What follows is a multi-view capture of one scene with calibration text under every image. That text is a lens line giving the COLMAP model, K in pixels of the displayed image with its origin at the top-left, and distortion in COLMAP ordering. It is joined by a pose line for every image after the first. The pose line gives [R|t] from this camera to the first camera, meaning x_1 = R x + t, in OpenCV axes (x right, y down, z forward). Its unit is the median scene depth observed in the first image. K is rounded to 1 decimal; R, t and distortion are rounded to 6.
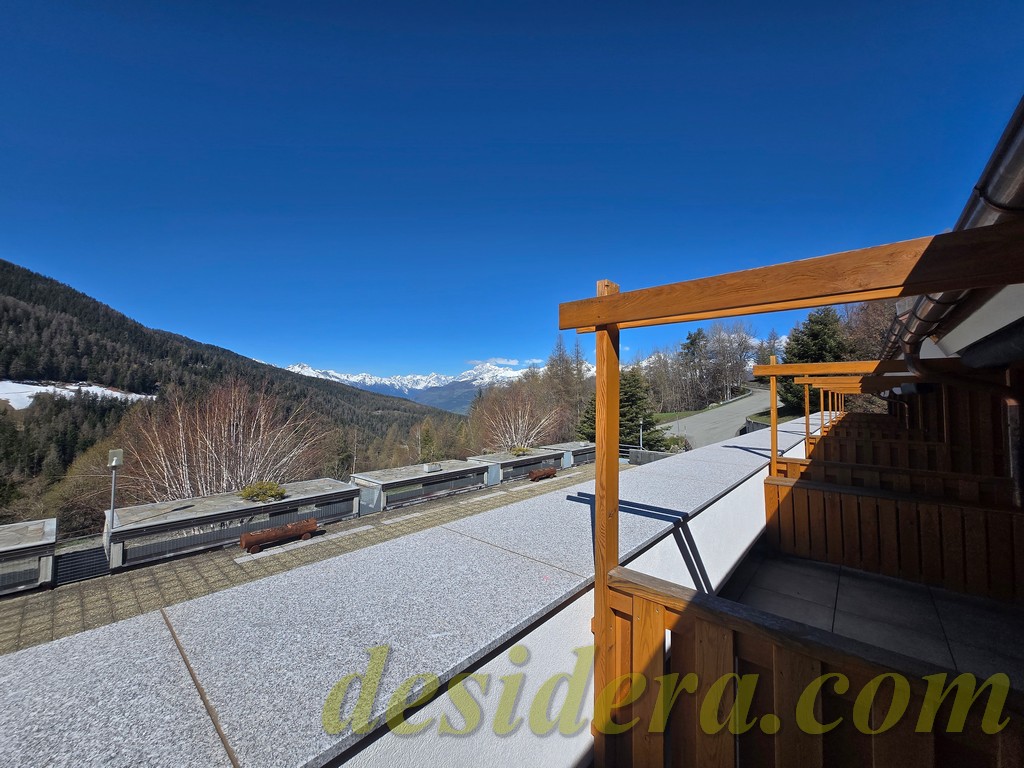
lens RADIAL K [[398.2, 0, 508.8], [0, 398.2, 379.1], [0, 0, 1]] dist [0.001641, -0.000866]
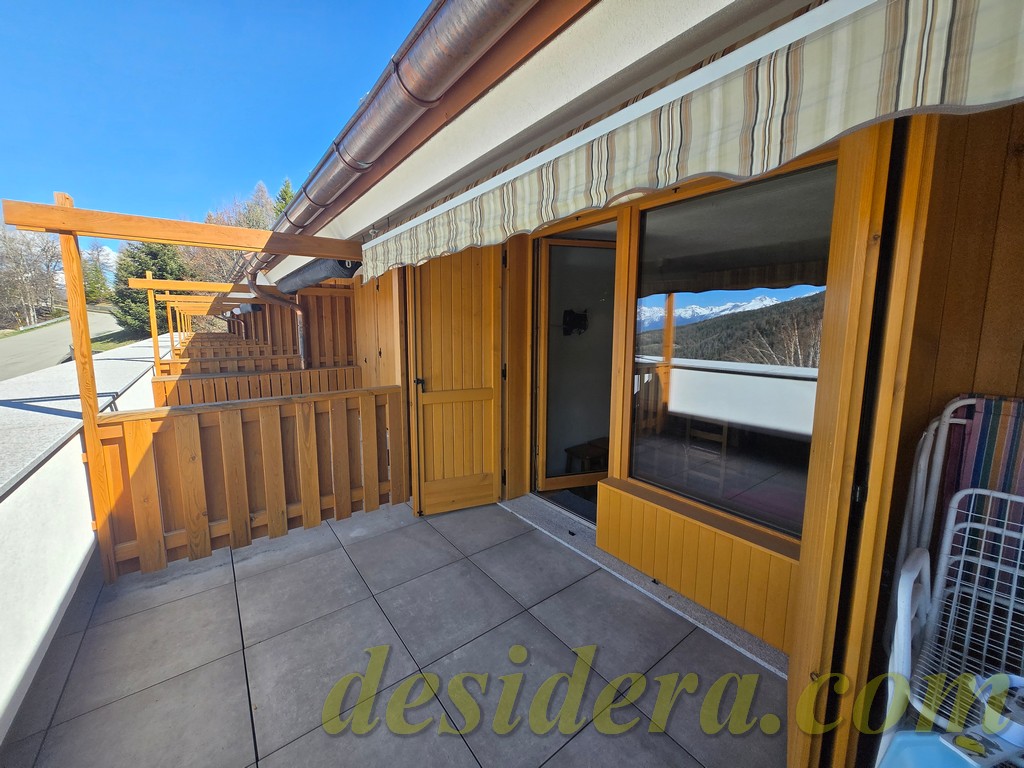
lens RADIAL K [[398.2, 0, 507.2], [0, 398.2, 369.1], [0, 0, 1]] dist [0.001641, -0.000866]
pose [[0.194845, -0.119100, 0.973576, -0.195731], [-0.042479, 0.990644, 0.129689, 0.019258], [-0.979914, -0.066626, 0.187963, -0.160630]]
